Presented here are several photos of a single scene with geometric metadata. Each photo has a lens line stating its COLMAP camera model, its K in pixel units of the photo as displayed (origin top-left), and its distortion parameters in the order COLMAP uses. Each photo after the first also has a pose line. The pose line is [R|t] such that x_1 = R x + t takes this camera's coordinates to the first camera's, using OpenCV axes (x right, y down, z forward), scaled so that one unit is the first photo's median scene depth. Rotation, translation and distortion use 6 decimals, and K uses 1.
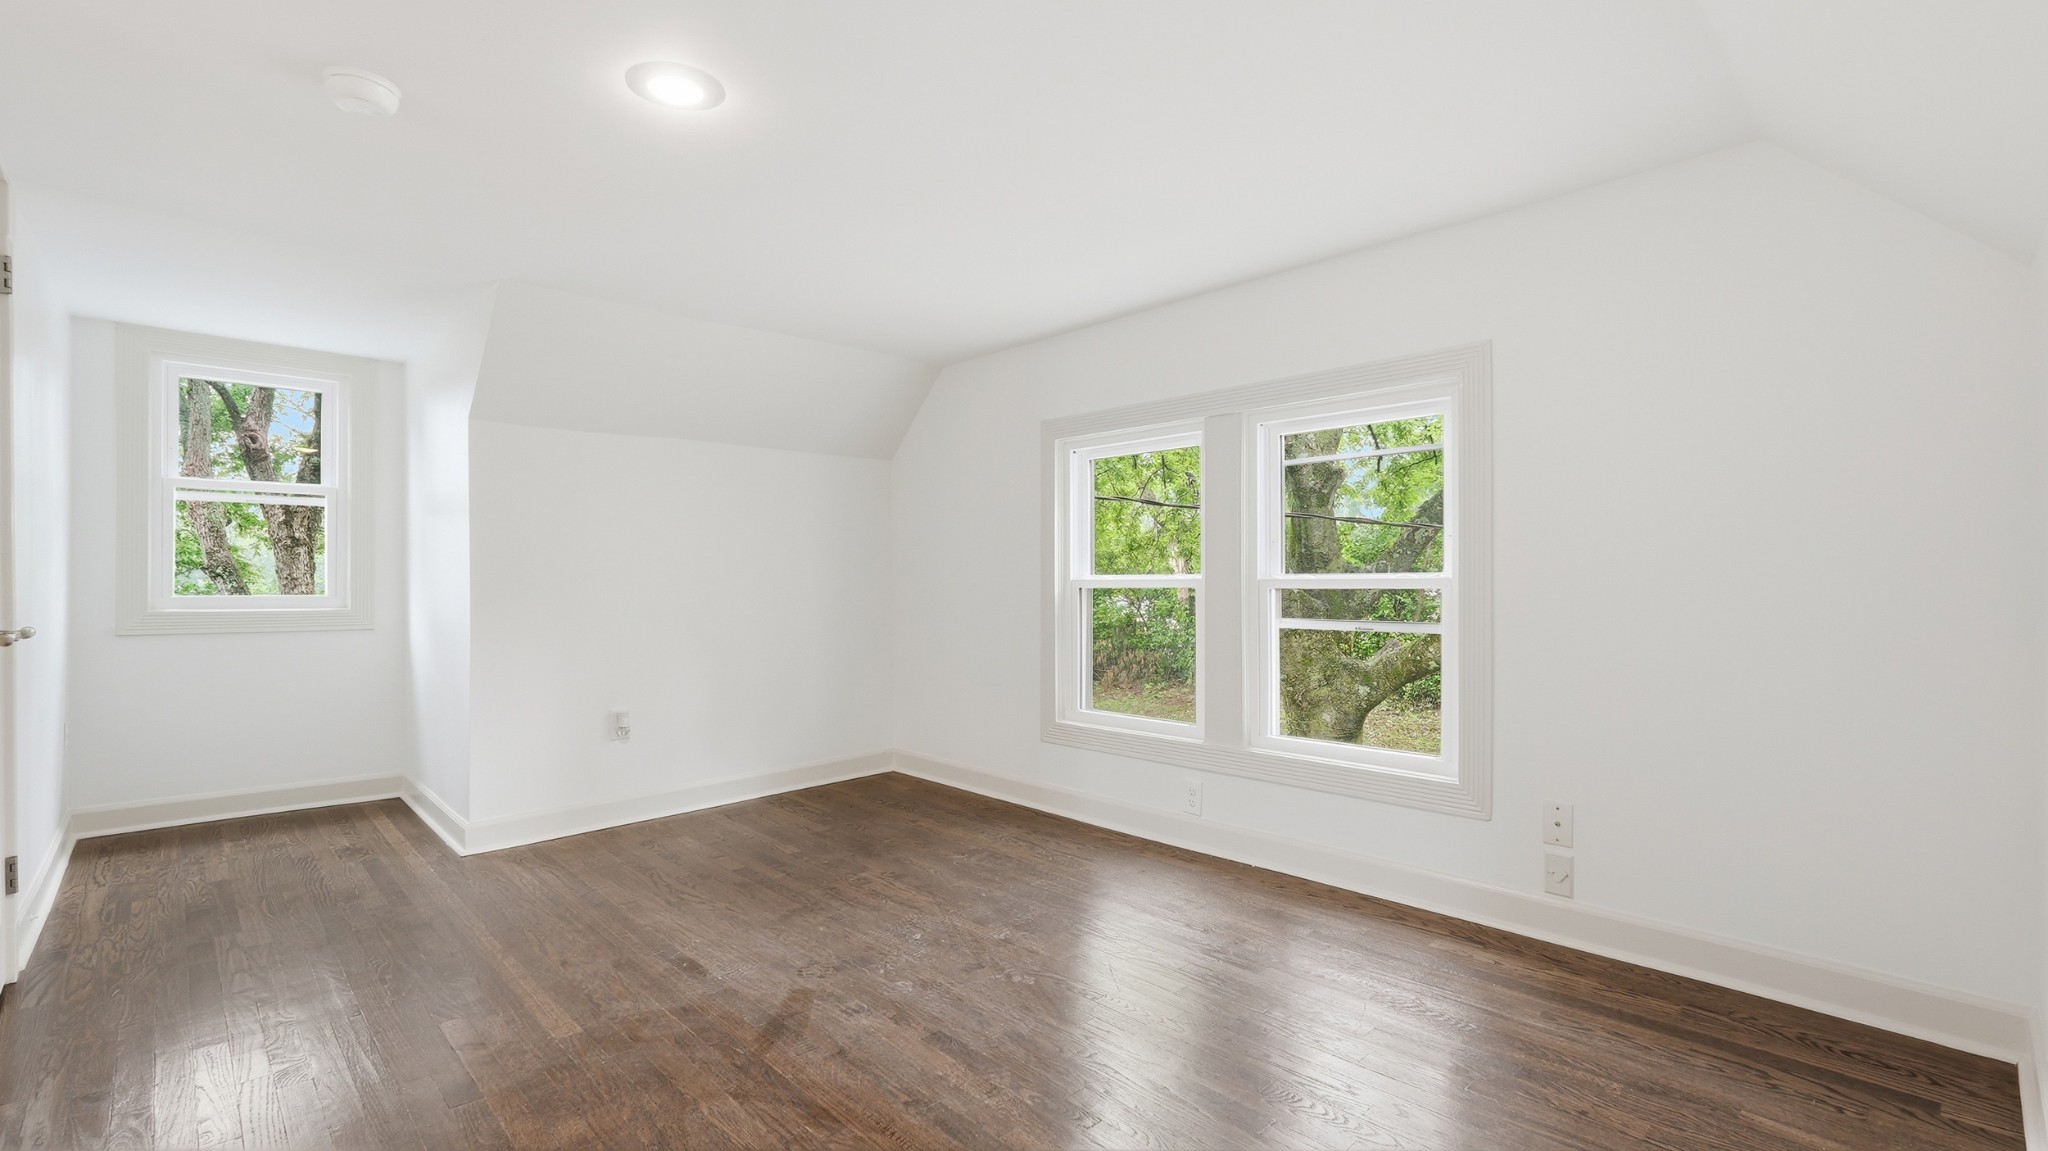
lens RADIAL K [[906.4, 0, 1020.2], [0, 906.4, 579.5], [0, 0, 1]] dist [-0.014420, 0.000719]
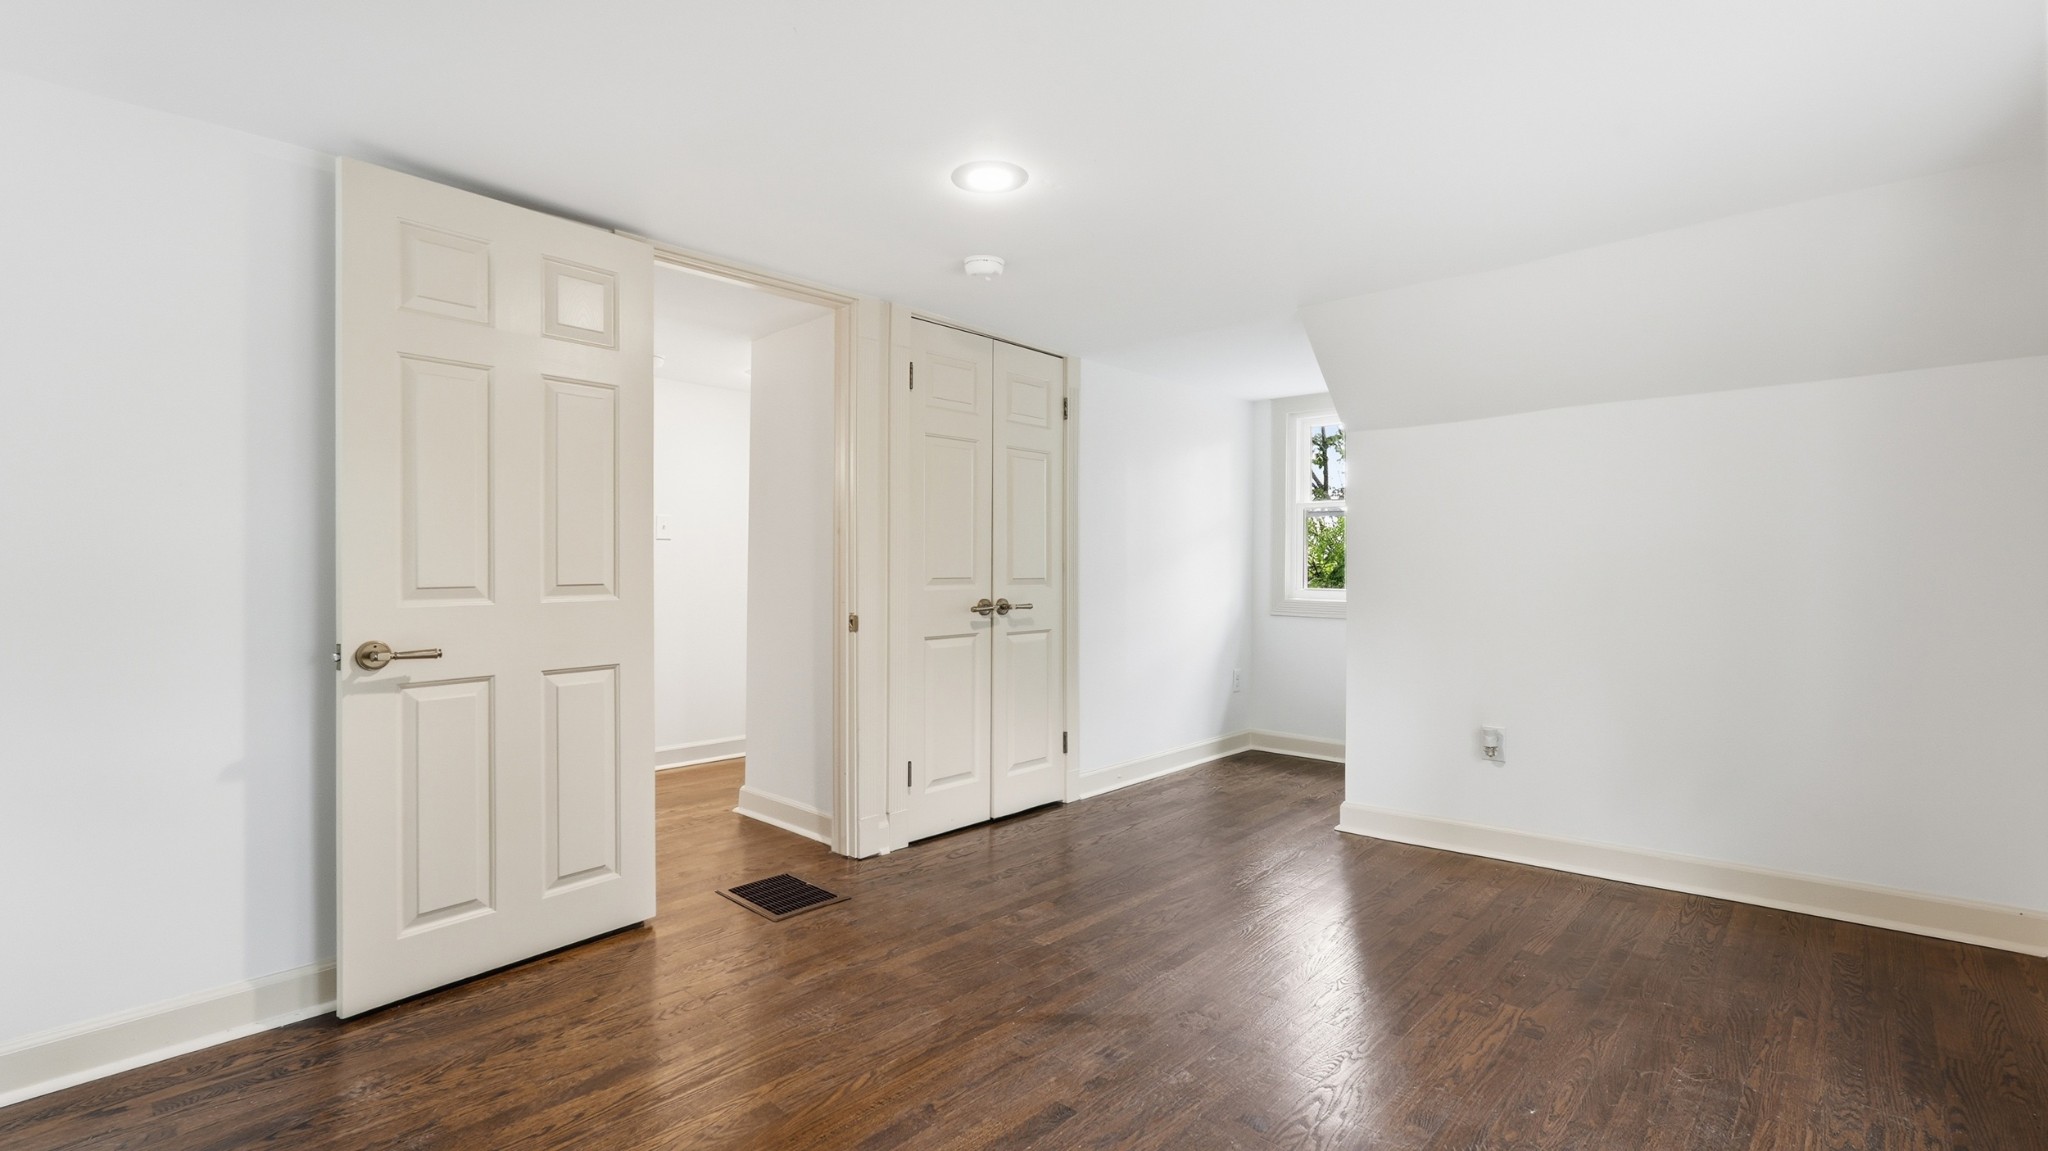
lens RADIAL K [[906.4, 0, 1021.7], [0, 906.4, 583.5], [0, 0, 1]] dist [-0.014420, 0.000719]
pose [[0.065674, 0.014852, -0.997731, 0.441132], [-0.000955, 0.999890, 0.014821, -0.011166], [0.997841, -0.000020, 0.065681, 0.516036]]
